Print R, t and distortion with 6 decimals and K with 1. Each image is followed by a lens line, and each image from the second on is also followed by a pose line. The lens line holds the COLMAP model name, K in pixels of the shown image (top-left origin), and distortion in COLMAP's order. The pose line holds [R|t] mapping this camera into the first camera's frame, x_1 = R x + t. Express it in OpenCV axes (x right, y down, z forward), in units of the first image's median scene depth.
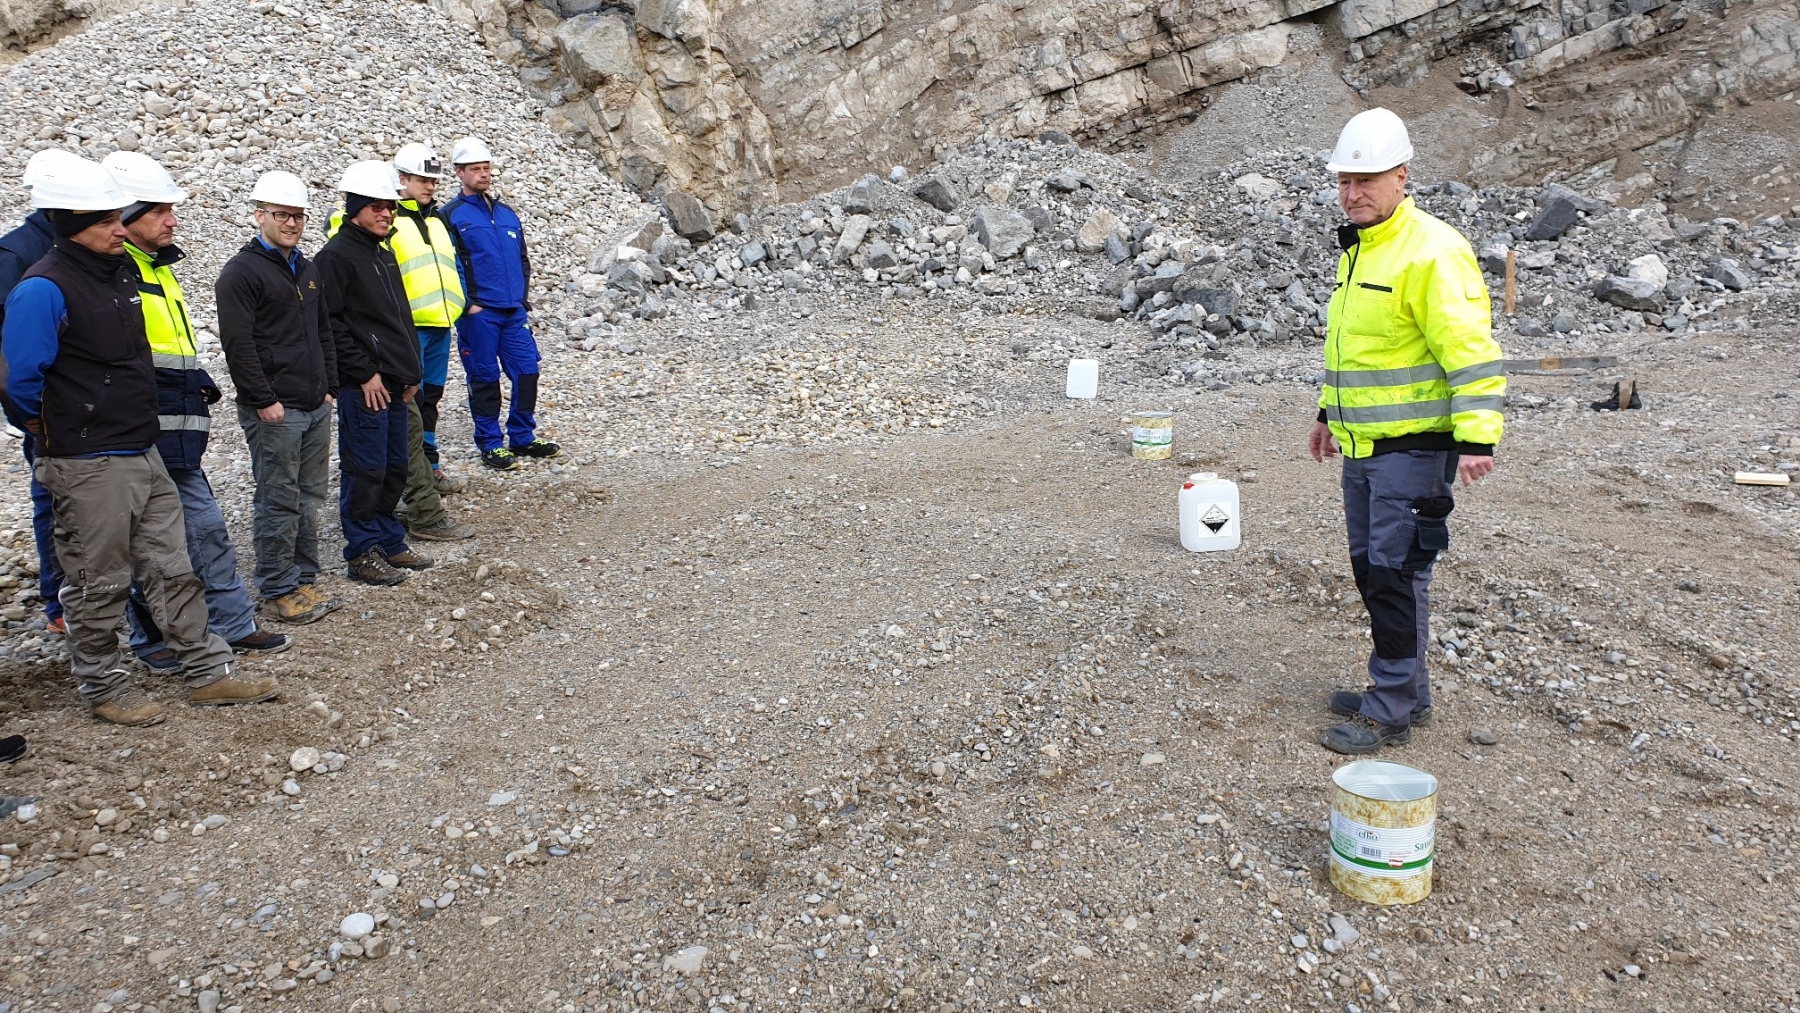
lens RADIAL K [[1425.2, 0, 916.8], [0, 1425.2, 517.6], [0, 0, 1]] dist [0.030560, -0.024489]
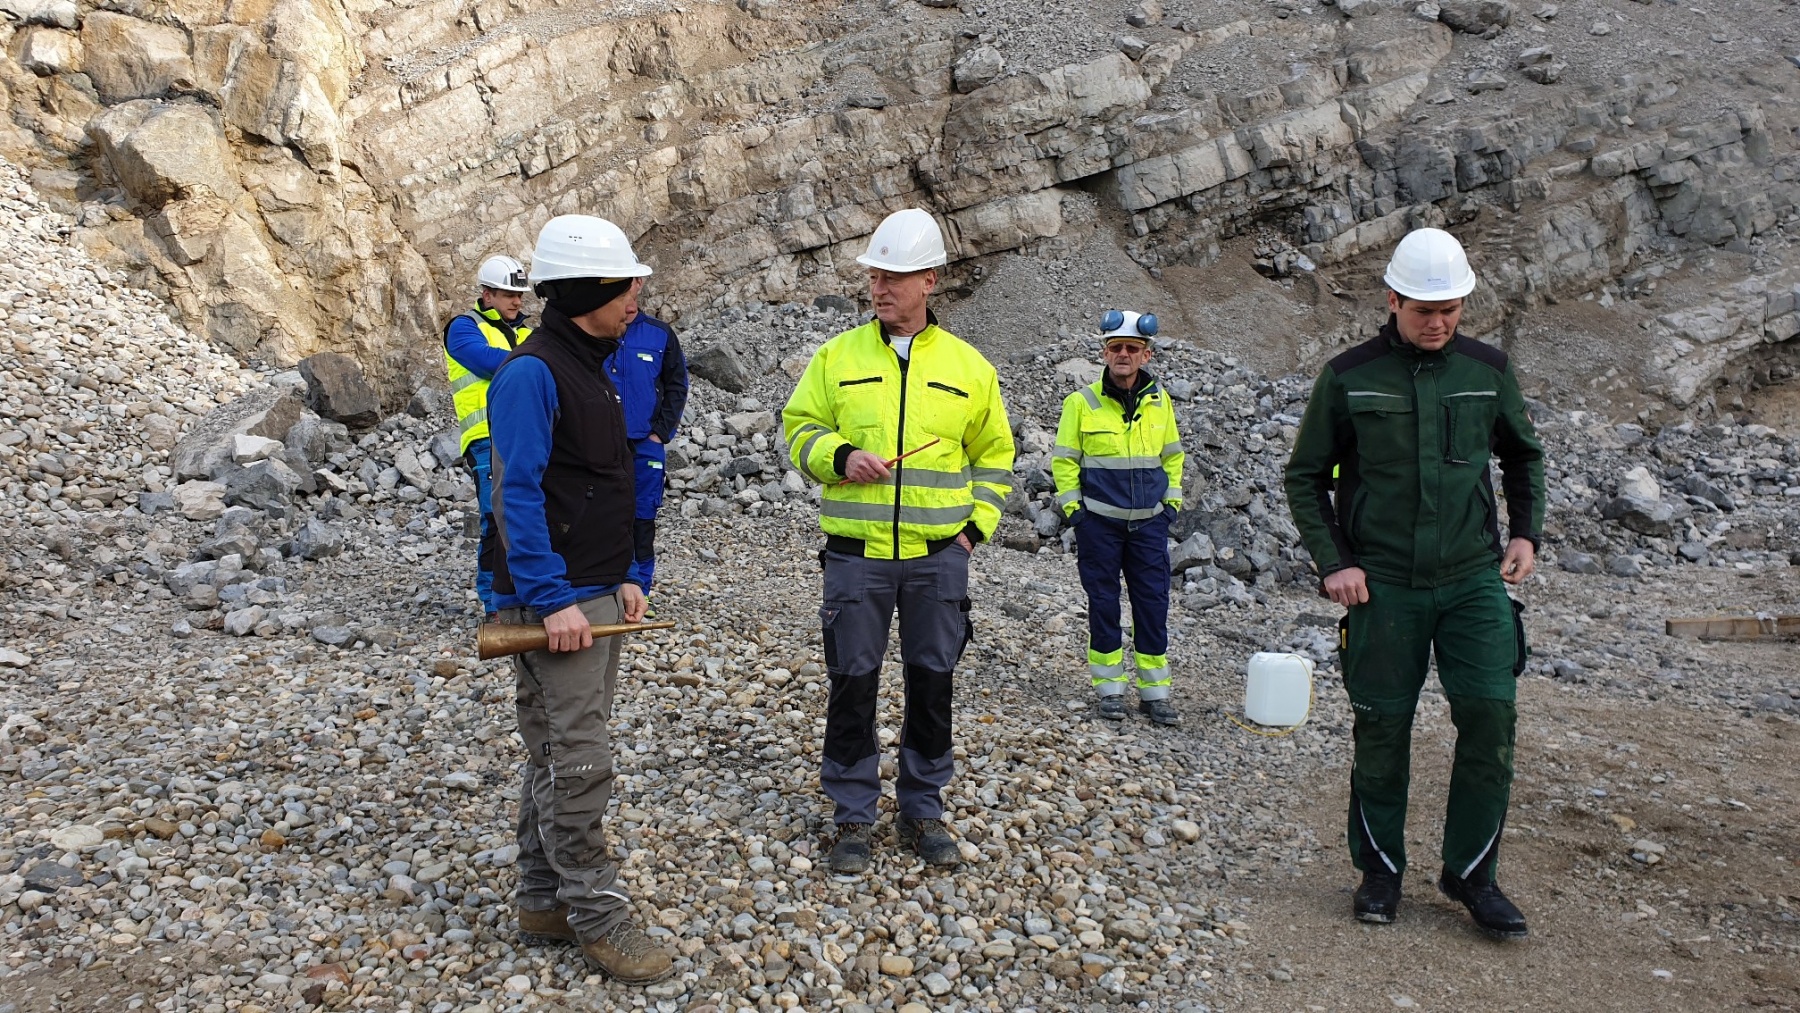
lens RADIAL K [[1425.2, 0, 911.1], [0, 1425.2, 530.6], [0, 0, 1]] dist [0.030560, -0.024489]
pose [[0.949525, -0.006218, 0.313630, -0.105102], [0.043863, 0.992613, -0.113116, -0.054910], [-0.310610, 0.121163, 0.942784, 0.274606]]
